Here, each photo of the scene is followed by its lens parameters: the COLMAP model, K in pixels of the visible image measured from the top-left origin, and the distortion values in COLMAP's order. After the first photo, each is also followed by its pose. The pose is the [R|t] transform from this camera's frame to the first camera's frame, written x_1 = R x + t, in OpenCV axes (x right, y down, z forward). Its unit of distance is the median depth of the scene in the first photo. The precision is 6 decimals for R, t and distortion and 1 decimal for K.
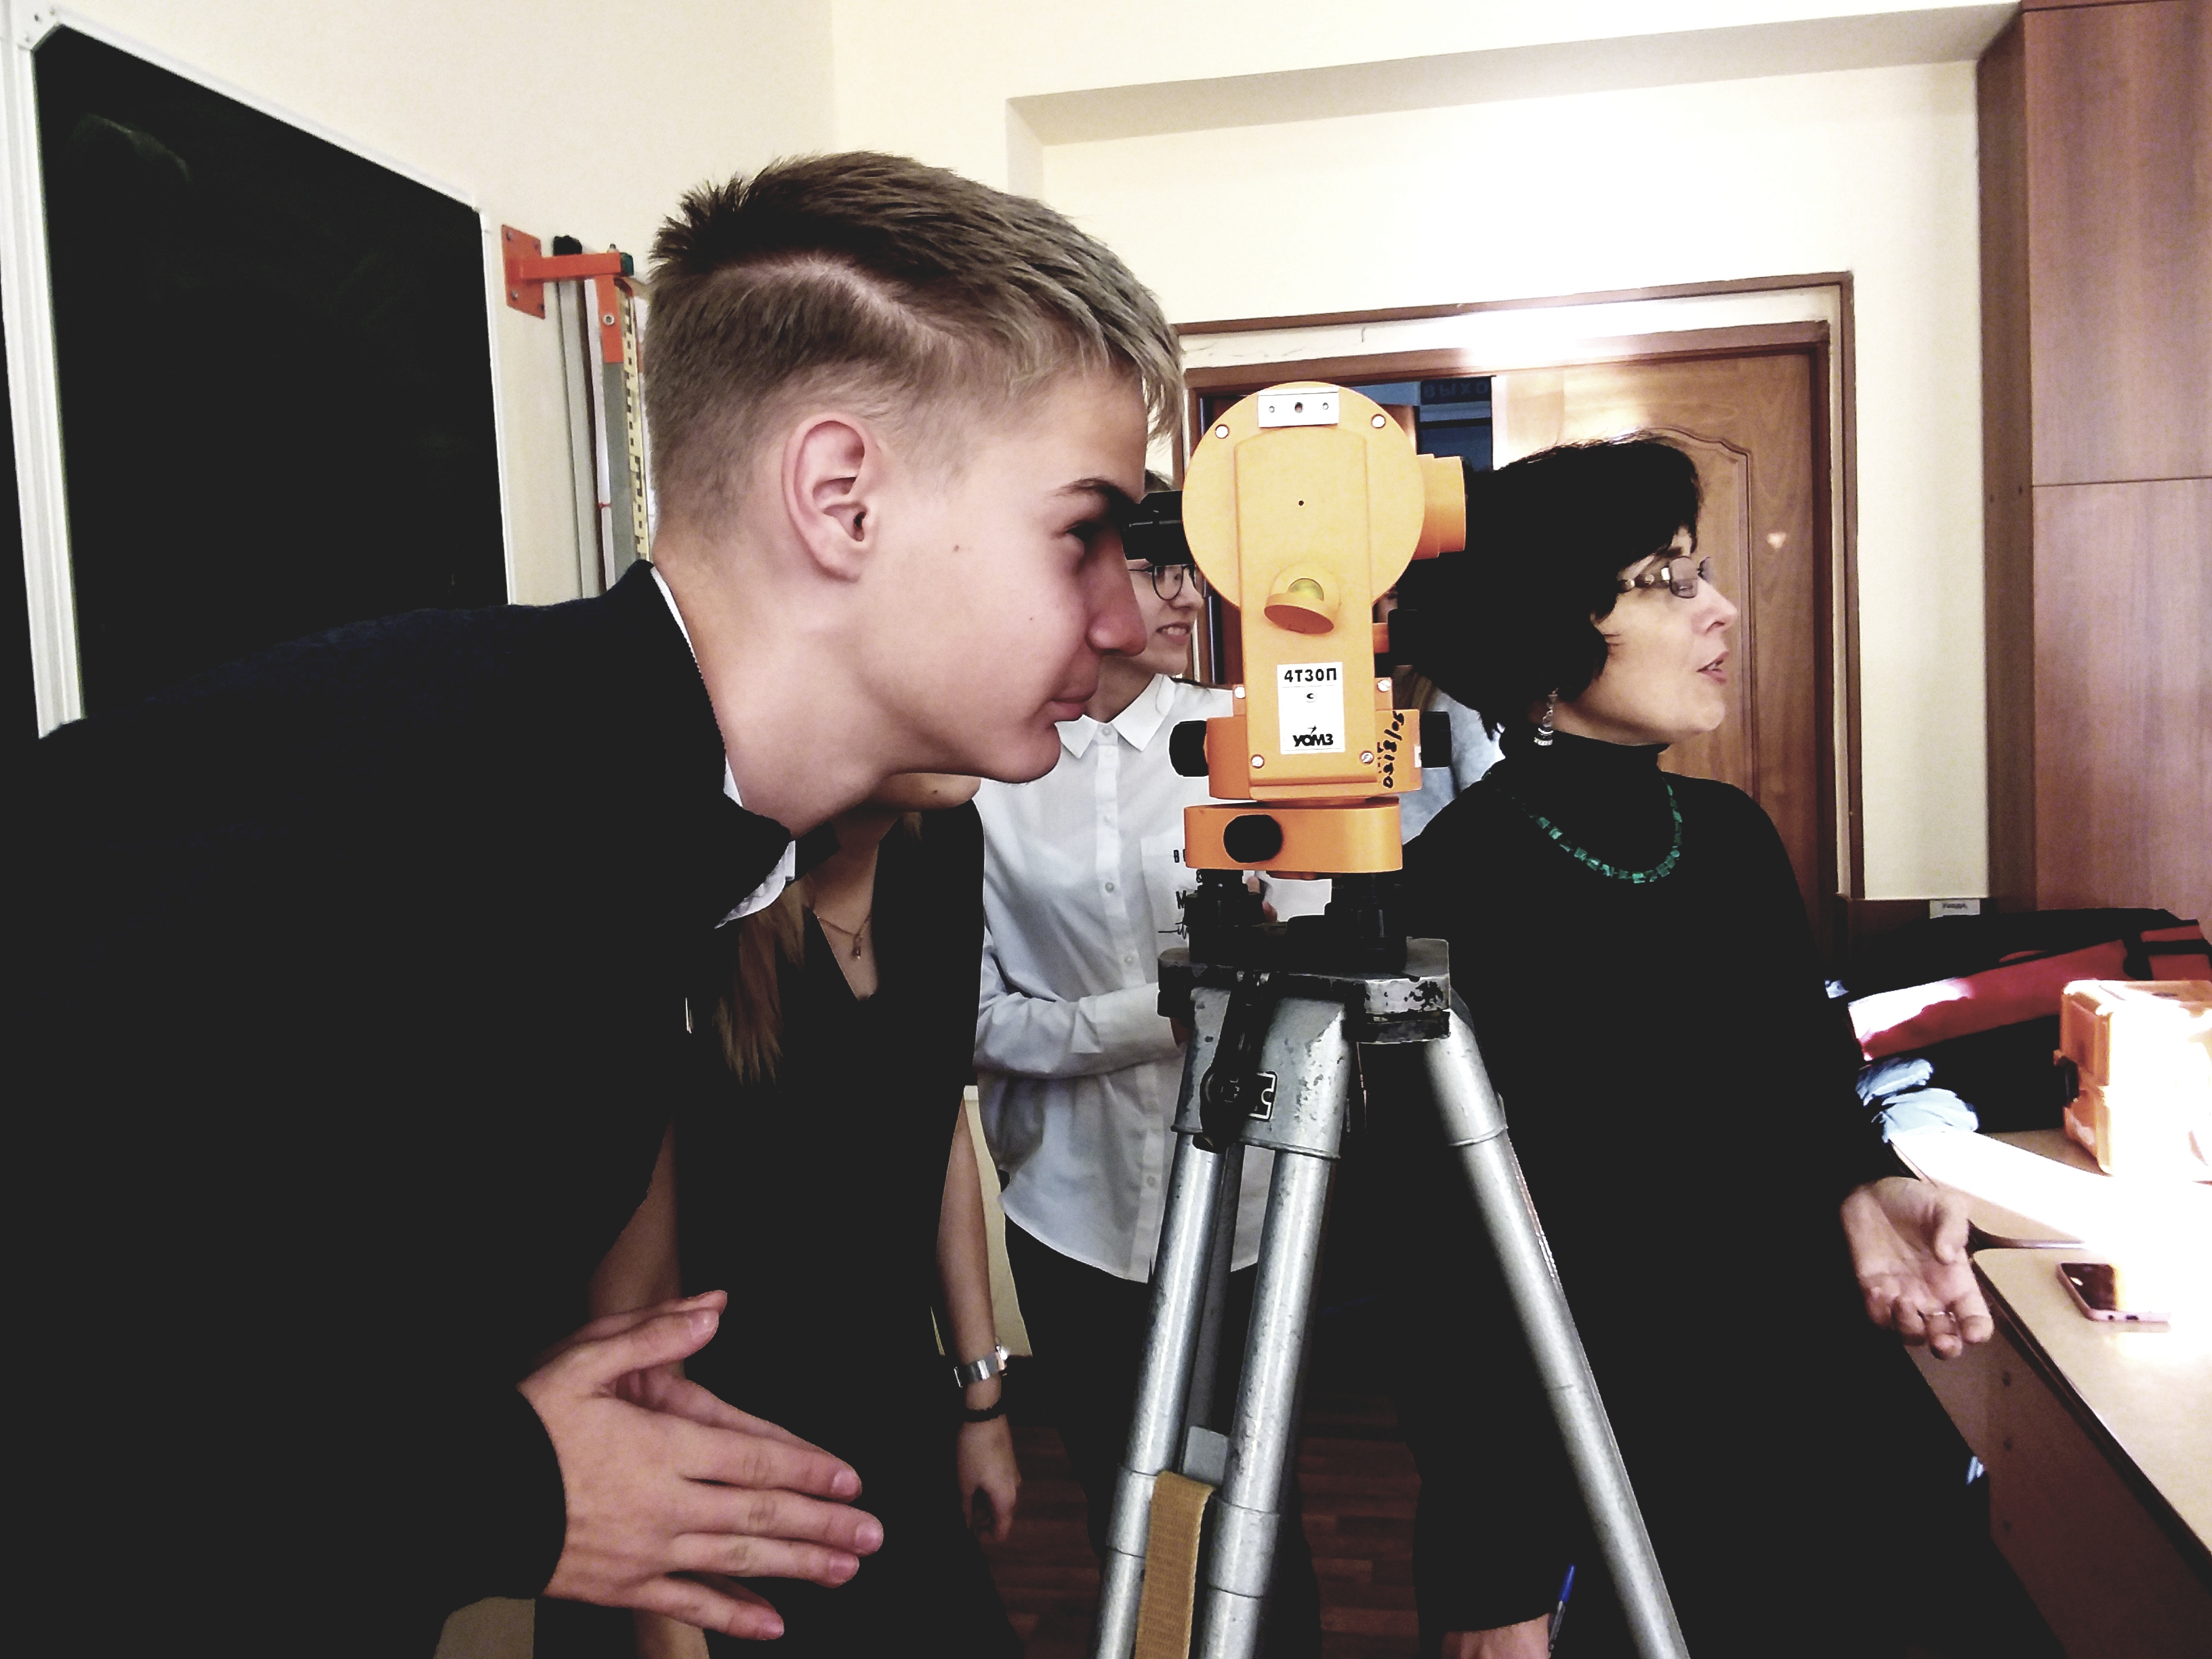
lens RADIAL K [[1848.4, 0, 1106.0], [0, 1848.4, 829.5], [0, 0, 1]] dist [0.097408, -0.167859]
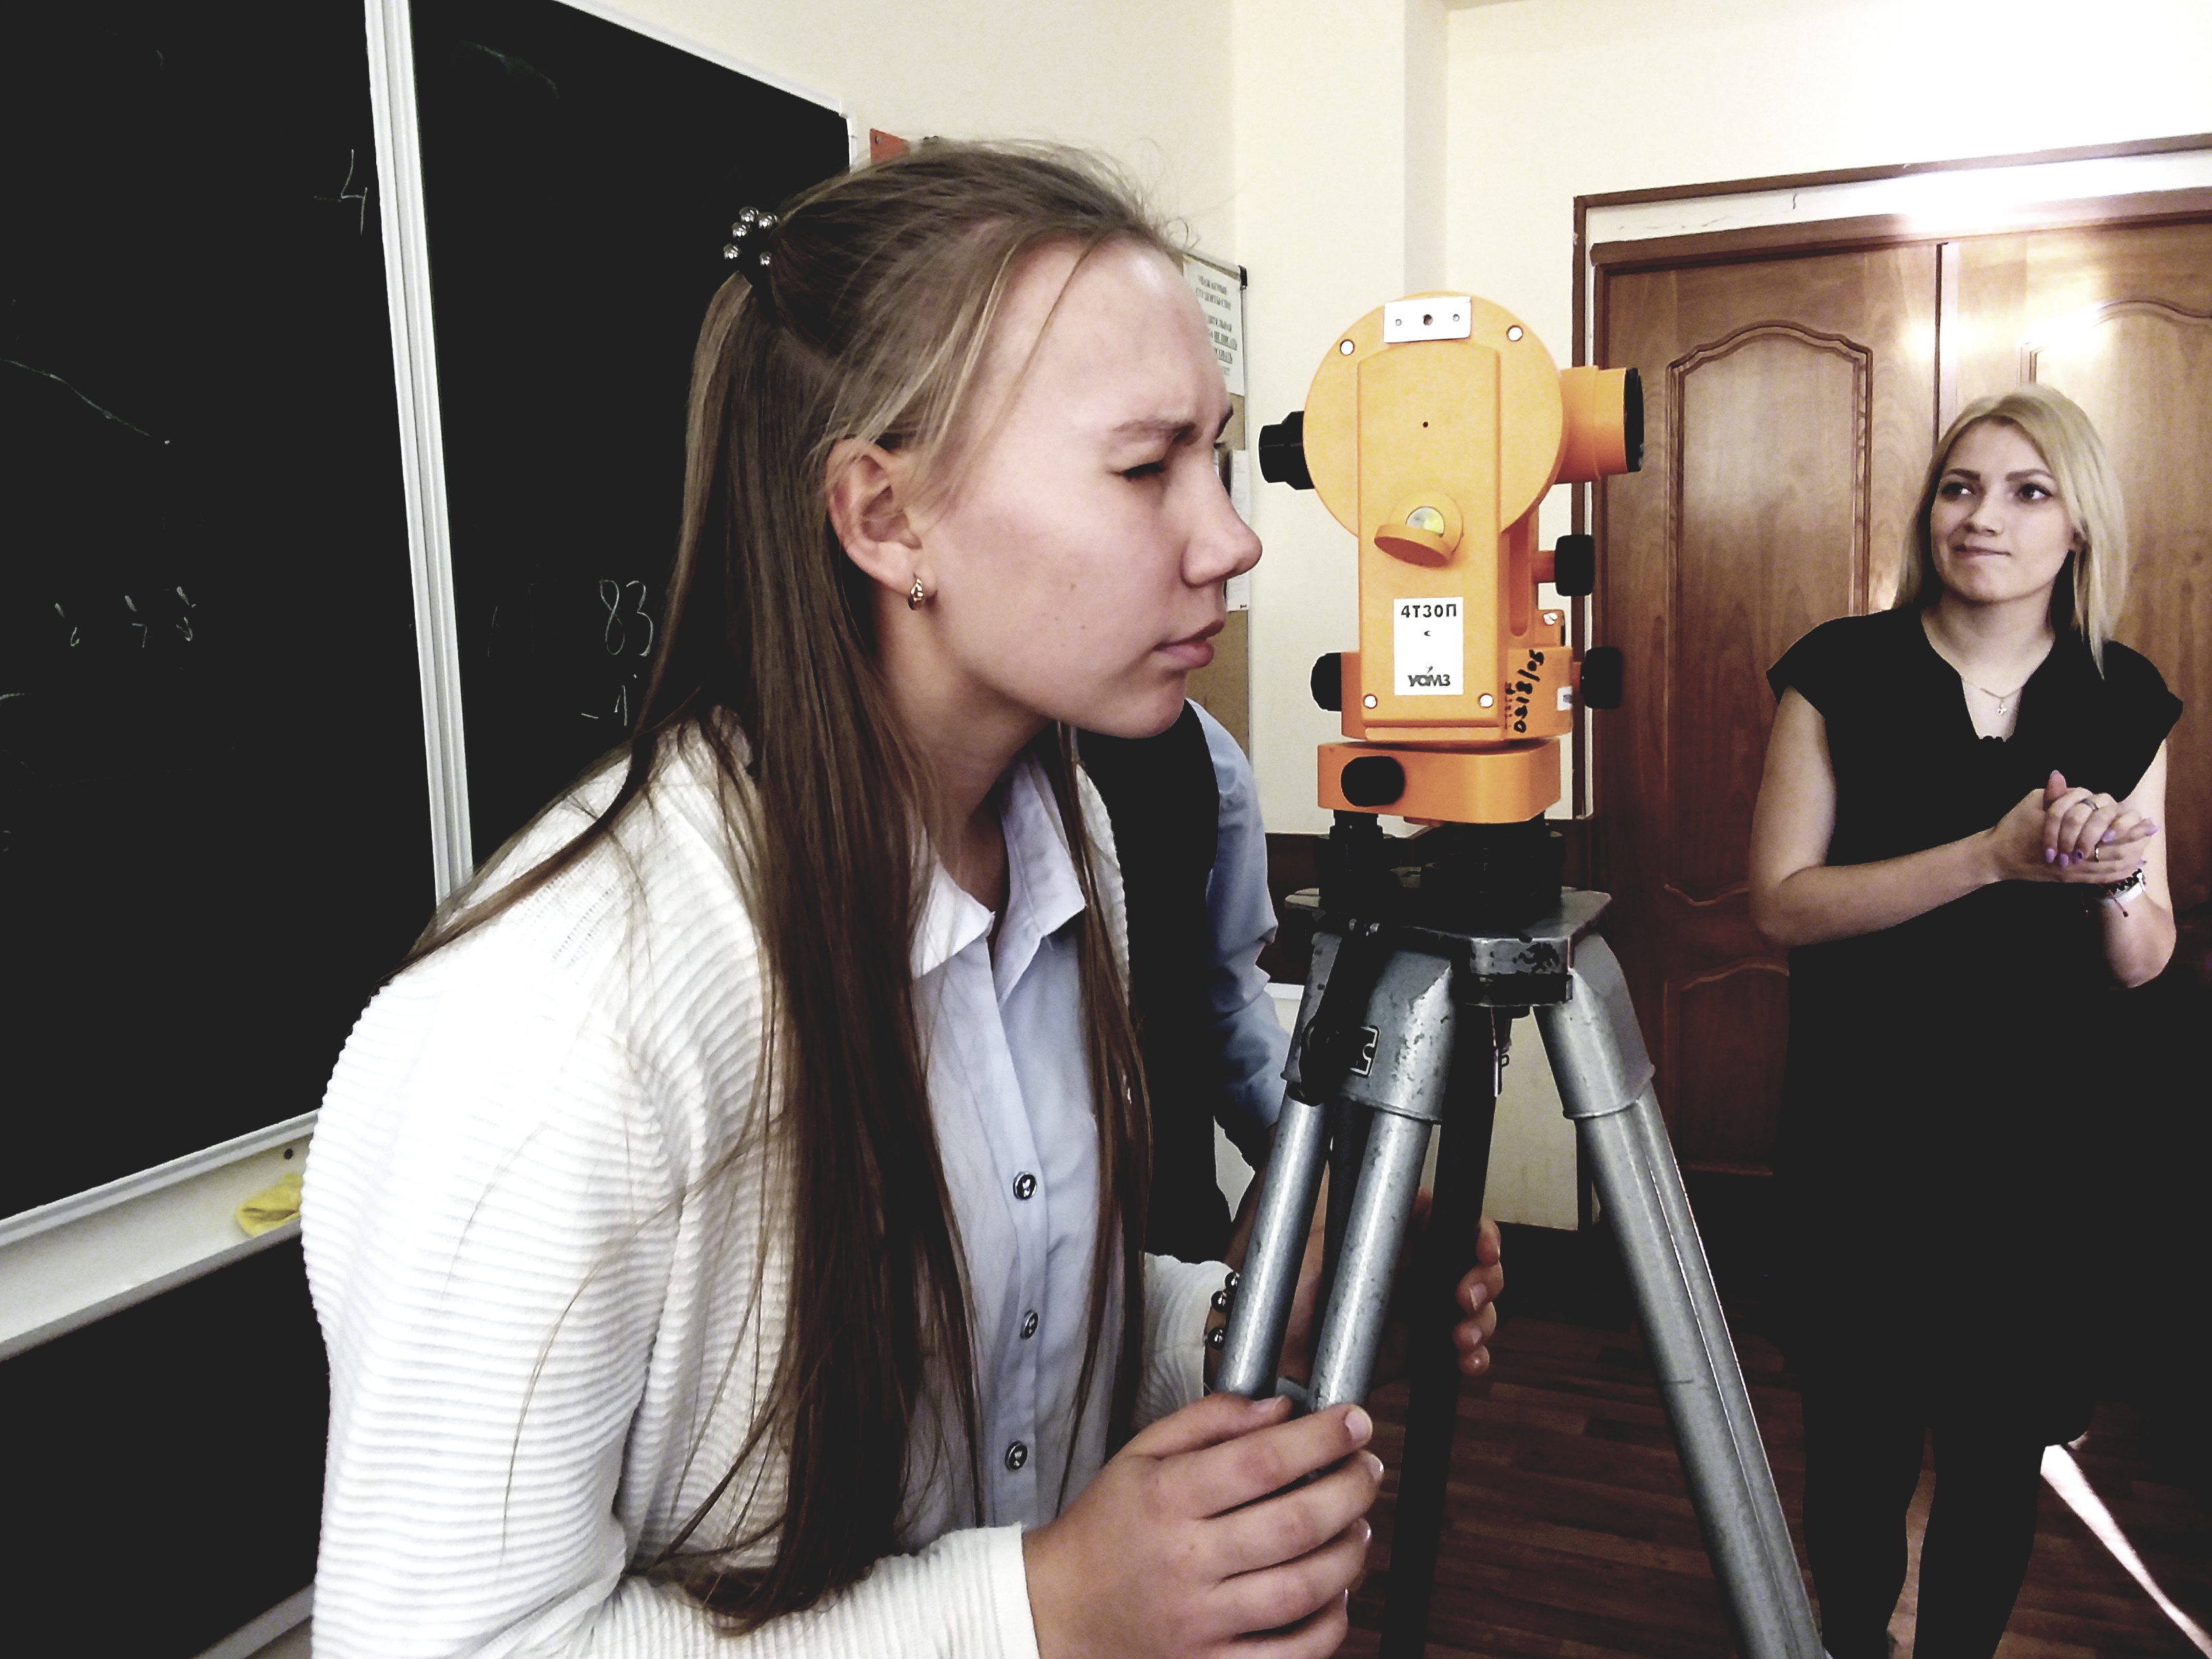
lens RADIAL K [[1848.4, 0, 1106.0], [0, 1848.4, 829.5], [0, 0, 1]] dist [0.097408, -0.167859]
pose [[0.972645, 0.043485, -0.228189, 0.161522], [-0.029859, 0.997577, 0.062830, -0.025689], [0.230369, -0.054298, 0.971587, 0.040438]]
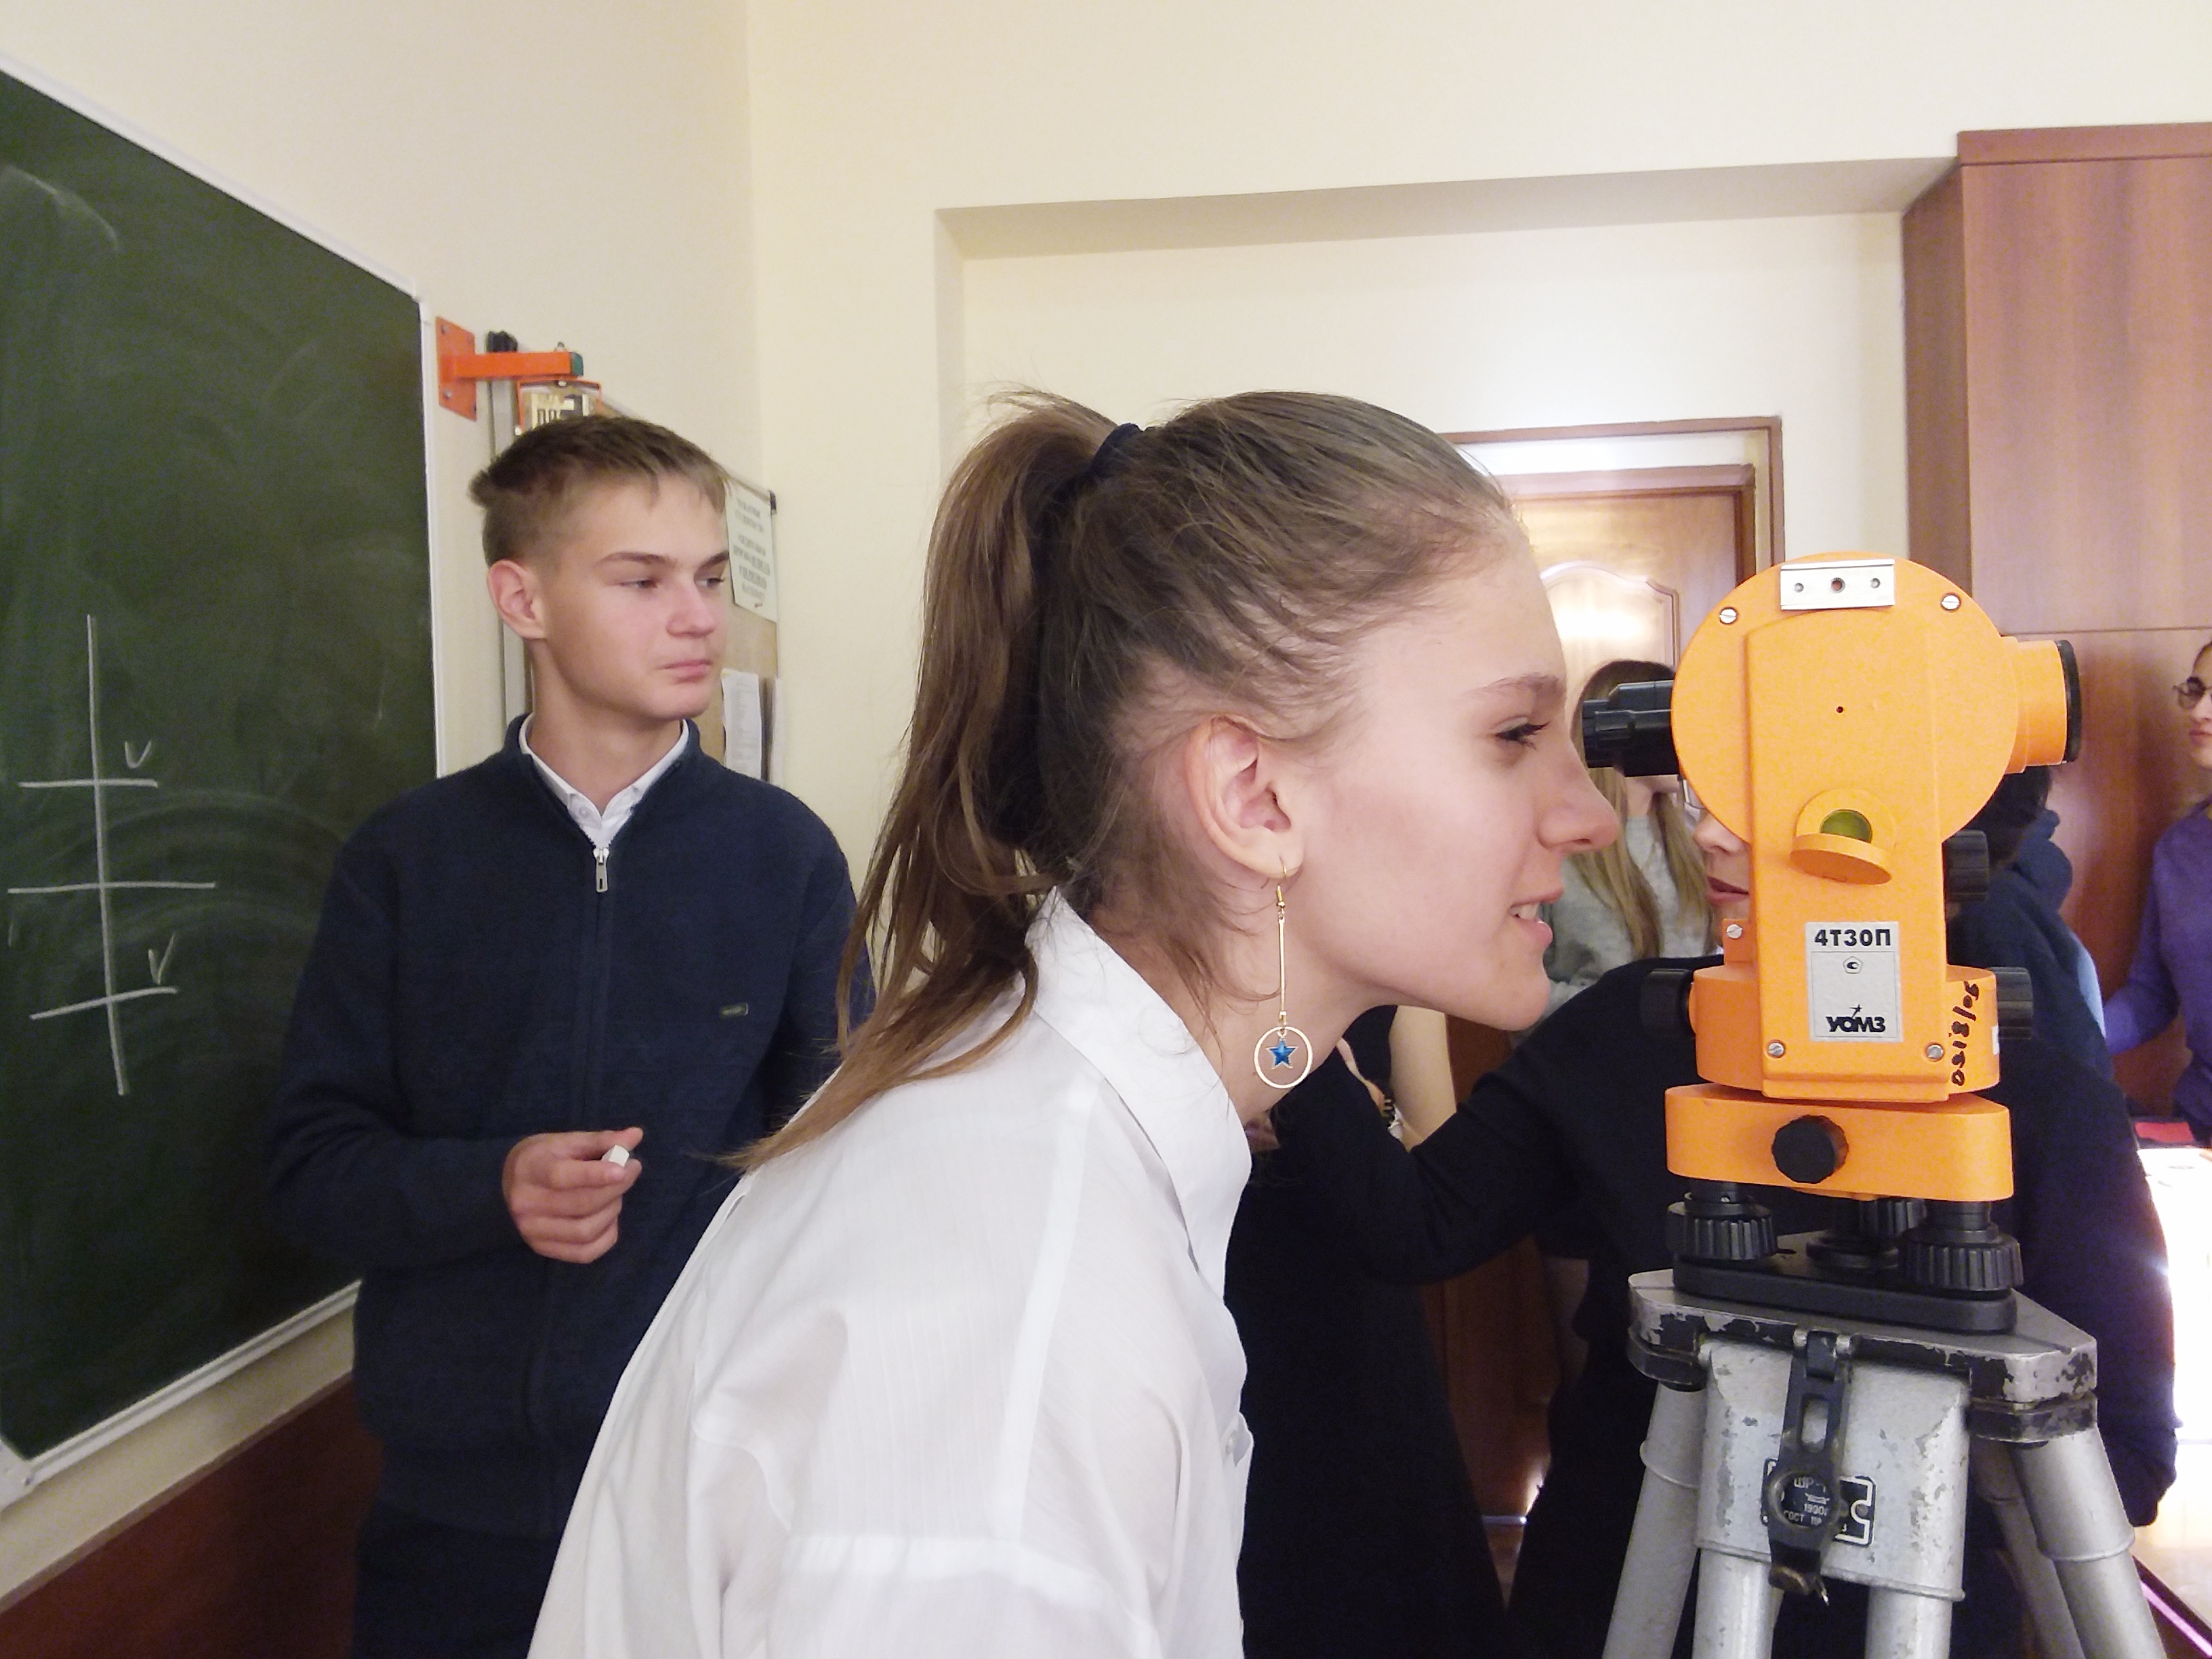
lens RADIAL K [[1848.4, 0, 1106.0], [0, 1848.4, 829.5], [0, 0, 1]] dist [0.097408, -0.167859]
pose [[0.994866, 0.010817, 0.100617, -0.274091], [-0.004826, 0.998211, -0.059603, -0.075601], [-0.101081, 0.058811, 0.993138, 0.267221]]
